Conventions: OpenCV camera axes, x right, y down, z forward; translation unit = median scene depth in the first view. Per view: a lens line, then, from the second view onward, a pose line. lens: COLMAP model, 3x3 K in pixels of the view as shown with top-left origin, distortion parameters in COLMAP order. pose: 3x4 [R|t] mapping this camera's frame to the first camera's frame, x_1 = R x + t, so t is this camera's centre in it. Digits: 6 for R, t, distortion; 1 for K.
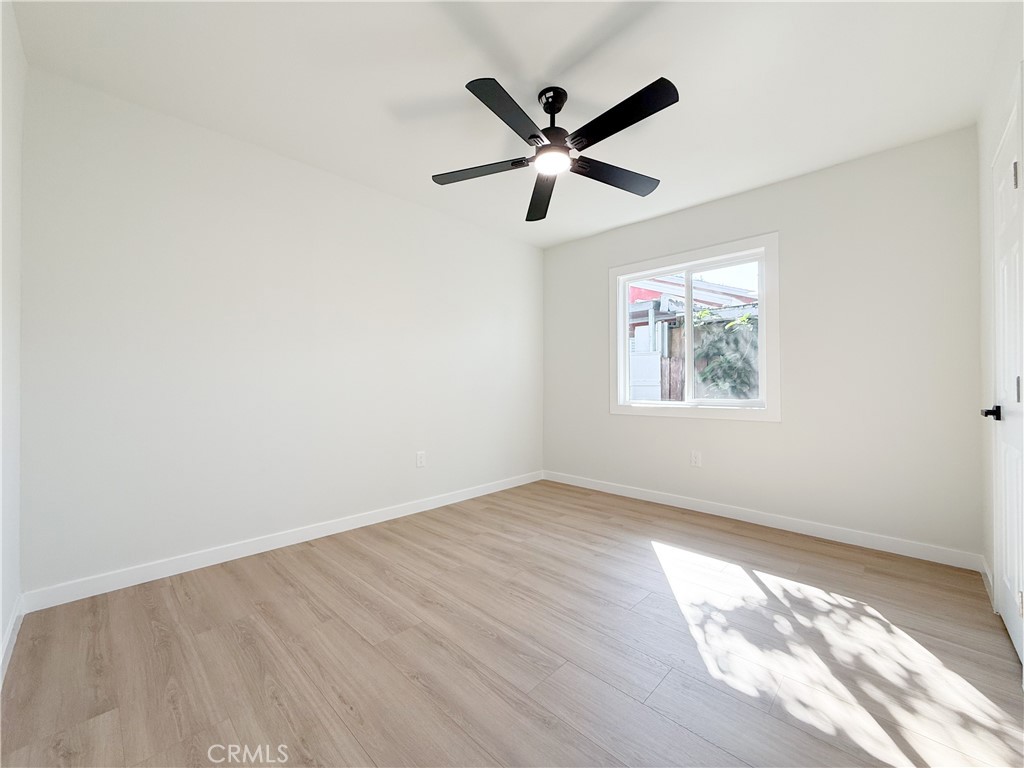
lens RADIAL K [[411.5, 0, 509.7], [0, 411.5, 380.2], [0, 0, 1]] dist [-0.011309, 0.000380]
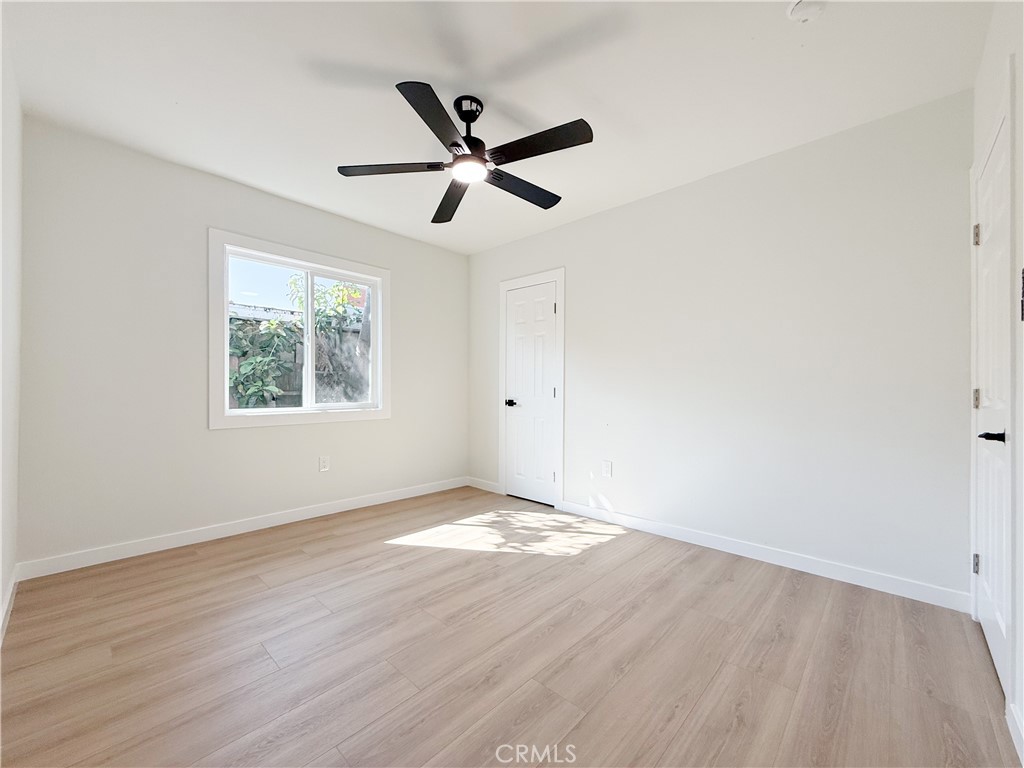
lens RADIAL K [[409.0, 0, 509.4], [0, 409.0, 384.3], [0, 0, 1]] dist [0.001556, 0.000451]
pose [[-0.011557, 0.006704, 0.999911, -0.881060], [-0.021287, 0.999749, -0.006949, -0.008369], [-0.999707, -0.021365, -0.011412, 0.889353]]
